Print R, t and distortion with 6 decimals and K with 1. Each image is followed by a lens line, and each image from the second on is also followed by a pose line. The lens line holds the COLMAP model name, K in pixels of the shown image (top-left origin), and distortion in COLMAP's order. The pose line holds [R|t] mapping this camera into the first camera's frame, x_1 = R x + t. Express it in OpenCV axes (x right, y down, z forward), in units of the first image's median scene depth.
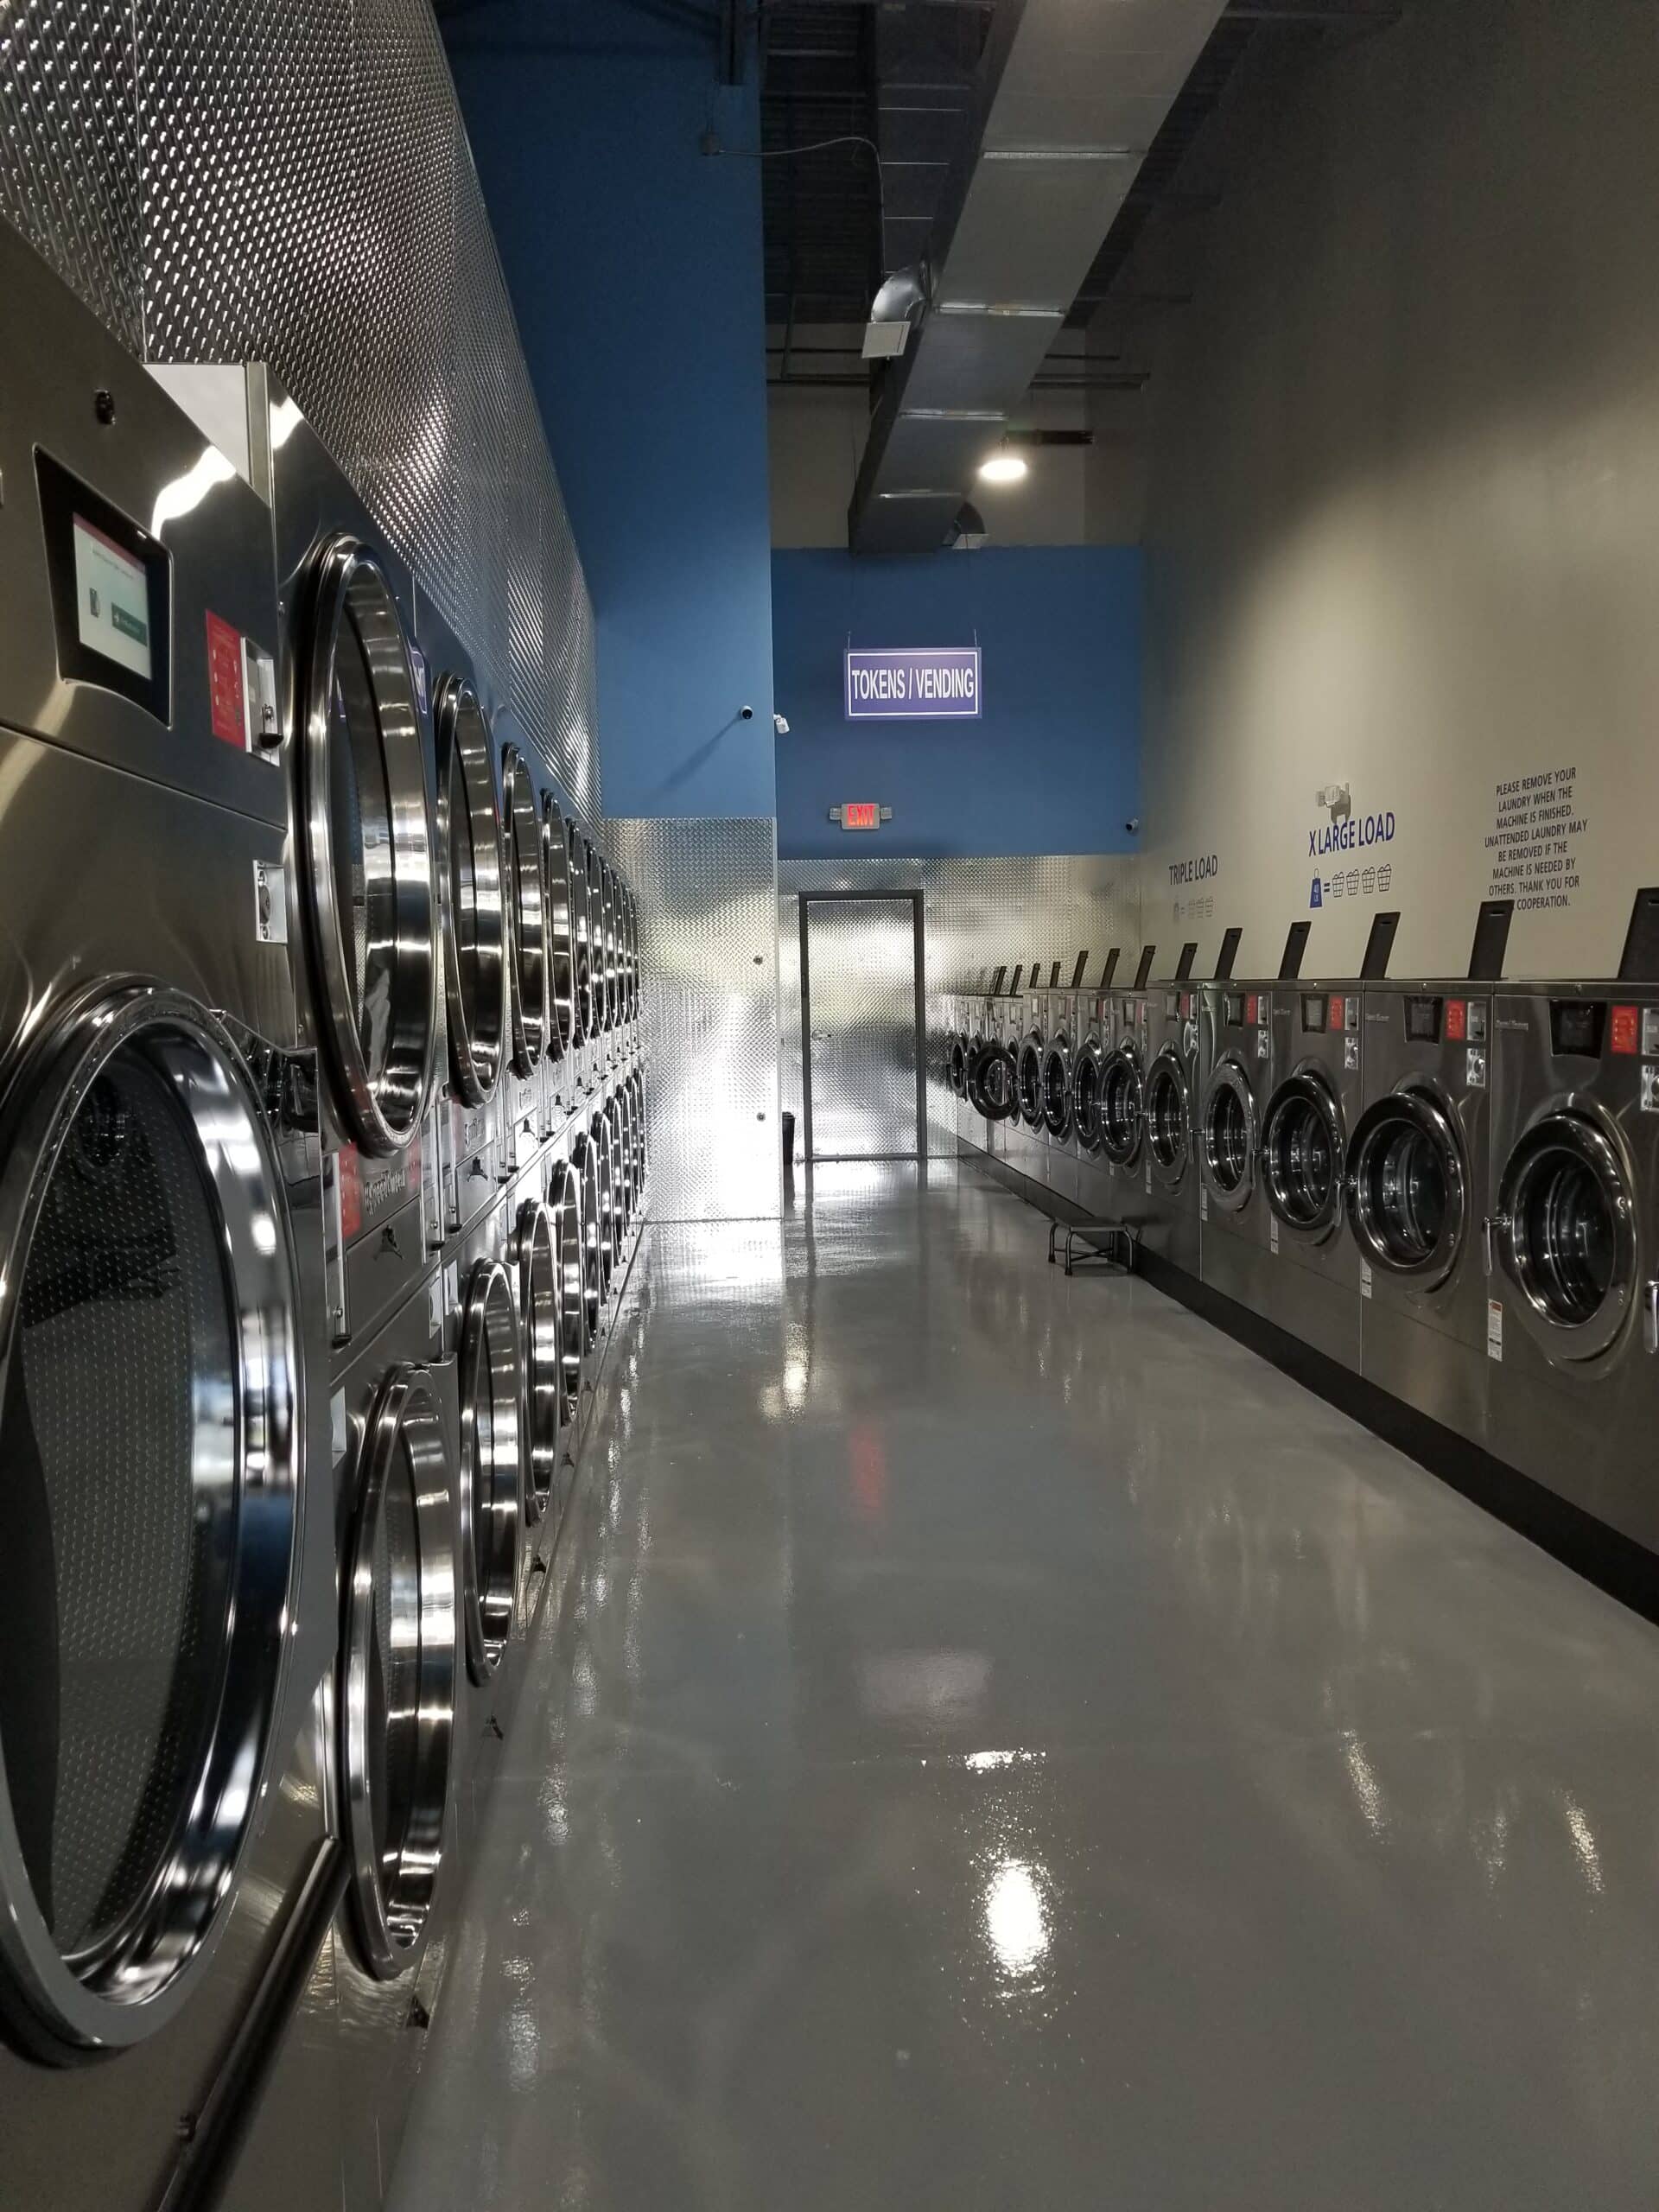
lens RADIAL K [[1760.6, 0, 828.7], [0, 1760.6, 1105.5], [0, 0, 1]] dist [0.053416, -0.072076]
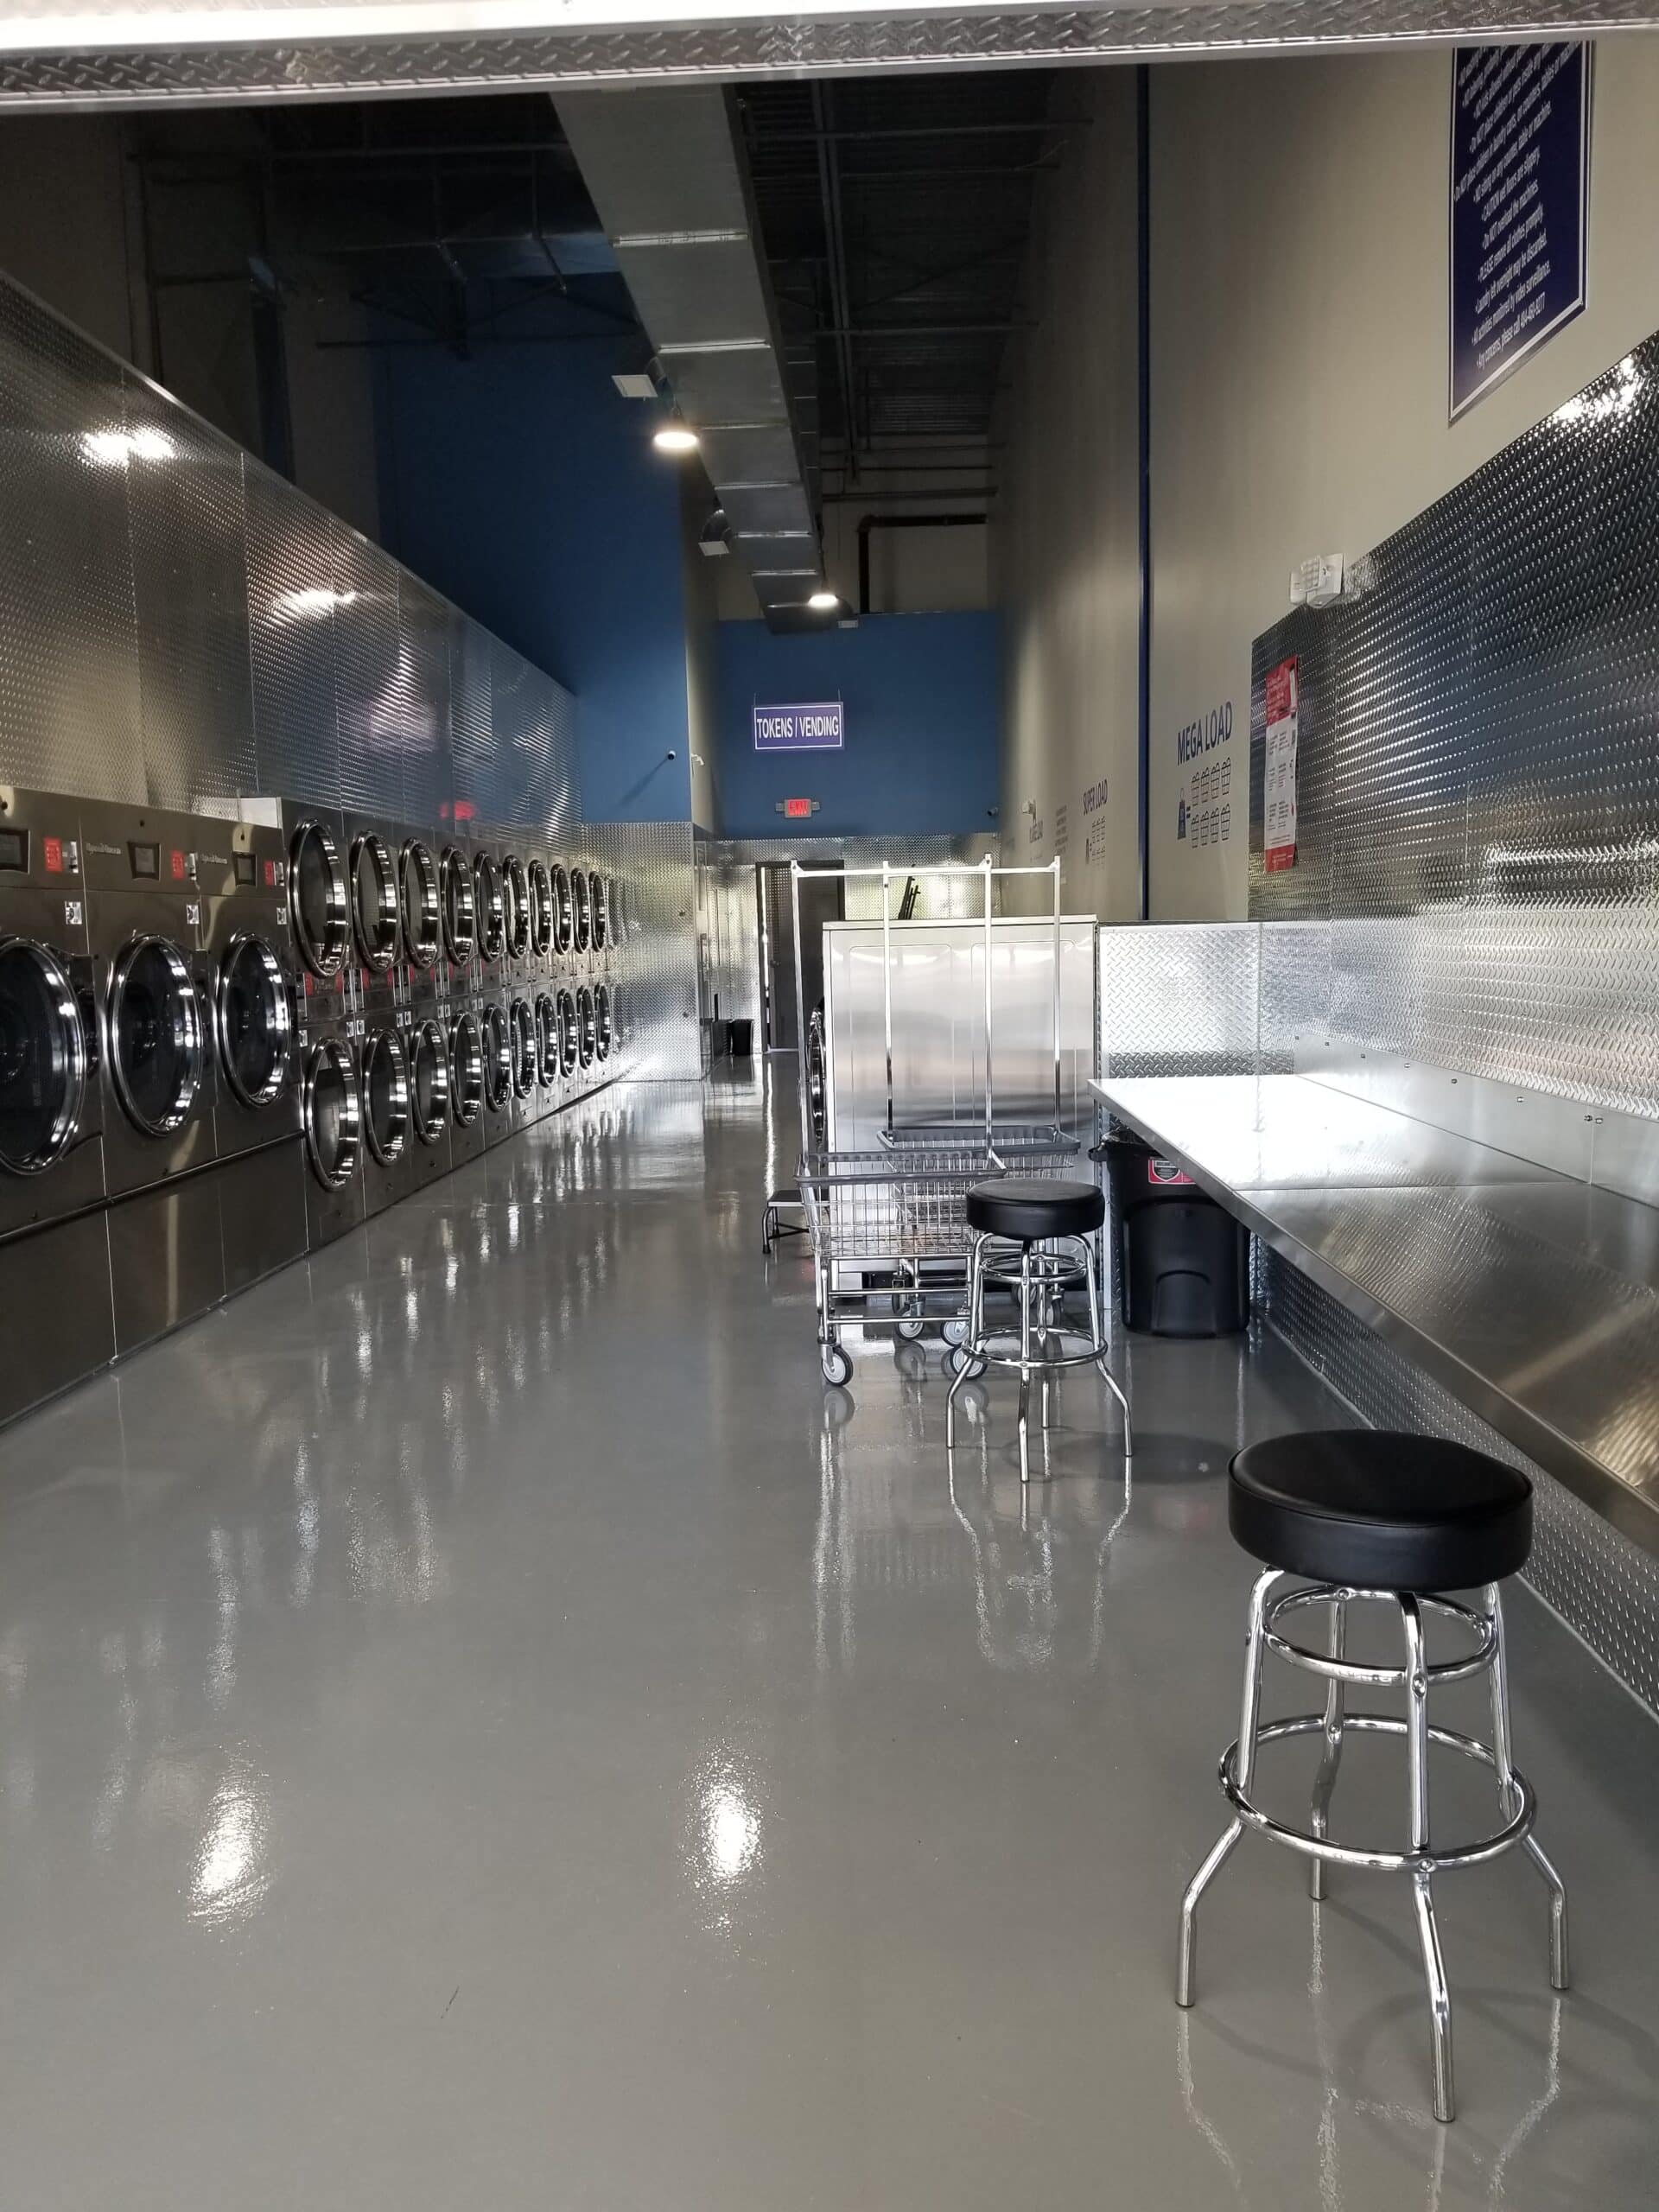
lens RADIAL K [[1760.6, 0, 831.0], [0, 1760.6, 1146.5], [0, 0, 1]] dist [0.053416, -0.072076]
pose [[0.994262, 0.007607, -0.106697, 0.240253], [-0.001577, 0.998402, 0.056485, 0.034138], [0.106956, -0.055993, 0.992686, -0.518223]]
